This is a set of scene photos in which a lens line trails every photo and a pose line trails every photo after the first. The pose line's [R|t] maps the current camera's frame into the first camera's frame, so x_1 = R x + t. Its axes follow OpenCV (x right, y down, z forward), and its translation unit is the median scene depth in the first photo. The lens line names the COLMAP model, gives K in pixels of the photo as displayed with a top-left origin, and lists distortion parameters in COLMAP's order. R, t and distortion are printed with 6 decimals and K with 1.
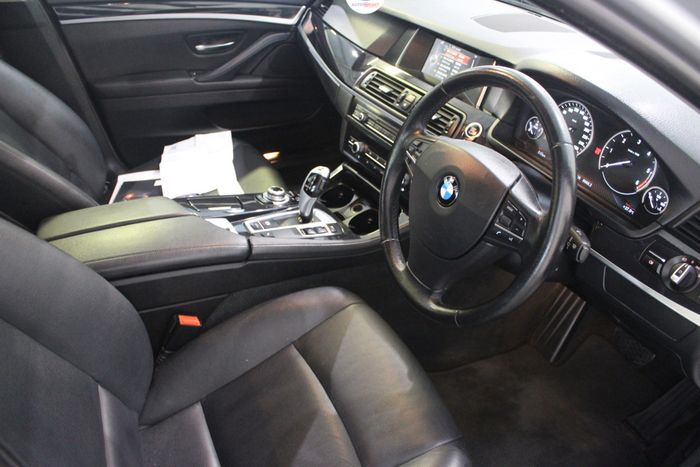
lens RADIAL K [[572.2, 0, 350.0], [0, 572.2, 233.5], [0, 0, 1]] dist [-0.172508, 0.150514]
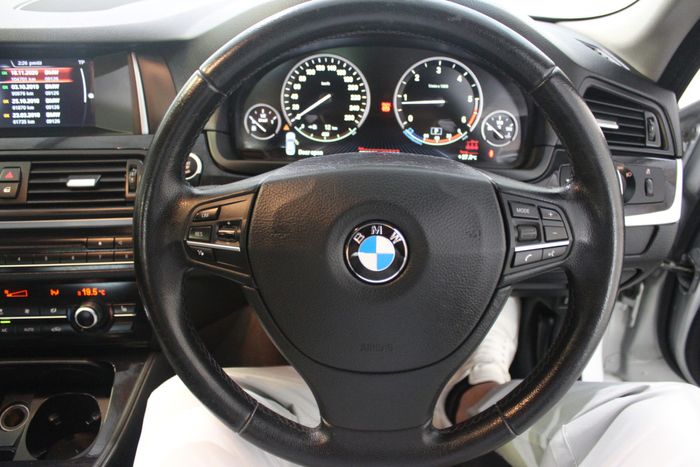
lens RADIAL K [[572.2, 0, 350.0], [0, 572.2, 233.5], [0, 0, 1]] dist [-0.172508, 0.150514]
pose [[0.472783, -0.464842, 0.748597, -0.135894], [0.502715, 0.840010, 0.204111, -0.135140], [-0.723708, 0.279831, 0.630825, 0.462059]]
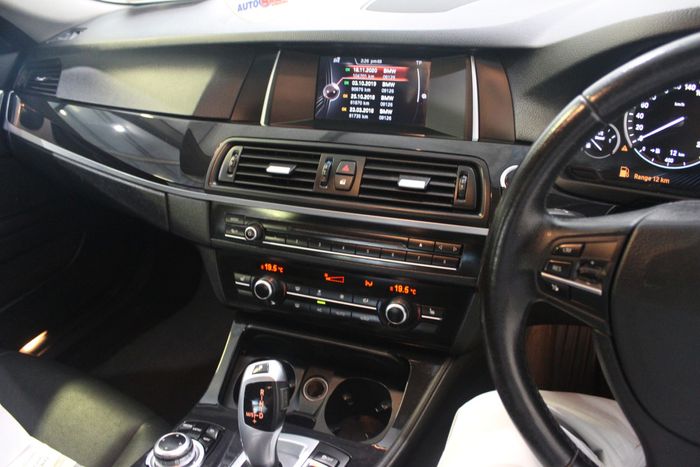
lens RADIAL K [[572.2, 0, 350.0], [0, 572.2, 233.5], [0, 0, 1]] dist [-0.172508, 0.150514]
pose [[0.792988, -0.390128, 0.467942, -0.161958], [0.424486, 0.904759, 0.034961, -0.191580], [-0.437014, 0.170912, 0.883068, 0.507410]]
